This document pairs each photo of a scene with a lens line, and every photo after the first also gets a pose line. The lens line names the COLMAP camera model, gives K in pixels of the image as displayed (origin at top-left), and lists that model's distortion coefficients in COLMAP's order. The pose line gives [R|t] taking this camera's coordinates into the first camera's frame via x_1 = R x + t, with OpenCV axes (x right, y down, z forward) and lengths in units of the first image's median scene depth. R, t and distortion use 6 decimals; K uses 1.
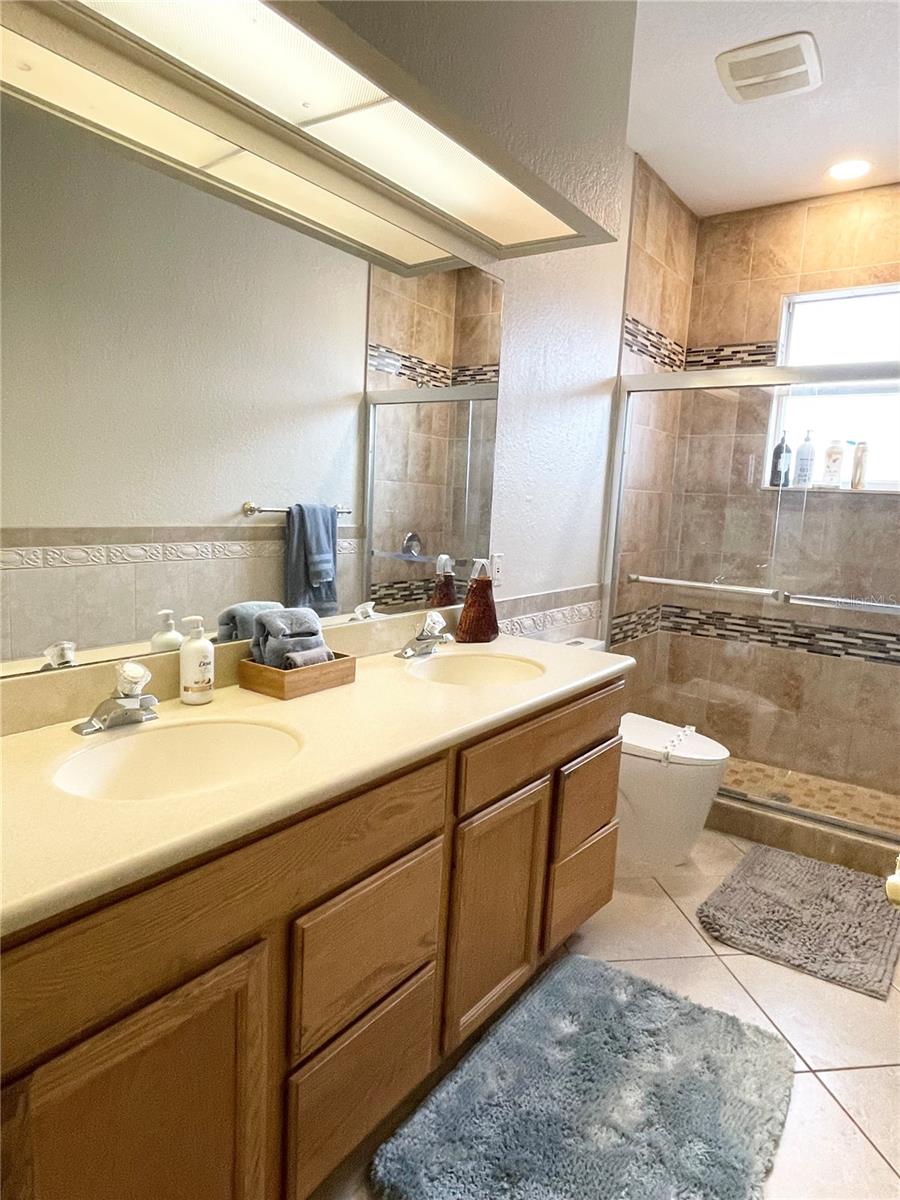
lens RADIAL K [[709.3, 0, 438.4], [0, 709.3, 606.2], [0, 0, 1]] dist [-0.013411, -0.006852]
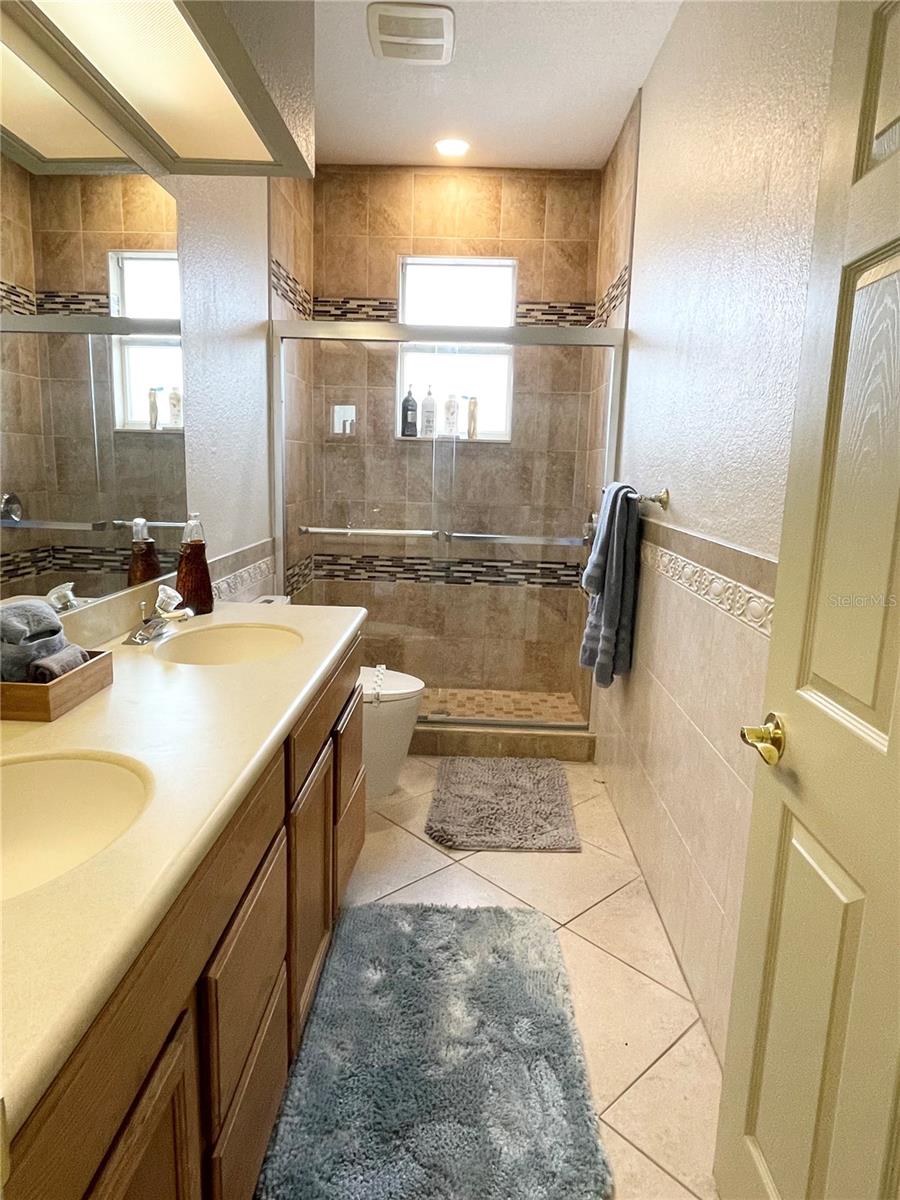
lens RADIAL K [[709.3, 0, 445.2], [0, 709.3, 602.6], [0, 0, 1]] dist [-0.013411, -0.006852]
pose [[0.822478, -0.129324, 0.553900, -0.133575], [0.092600, 0.991262, 0.093939, -0.013974], [-0.561208, -0.025971, 0.827267, 0.063691]]
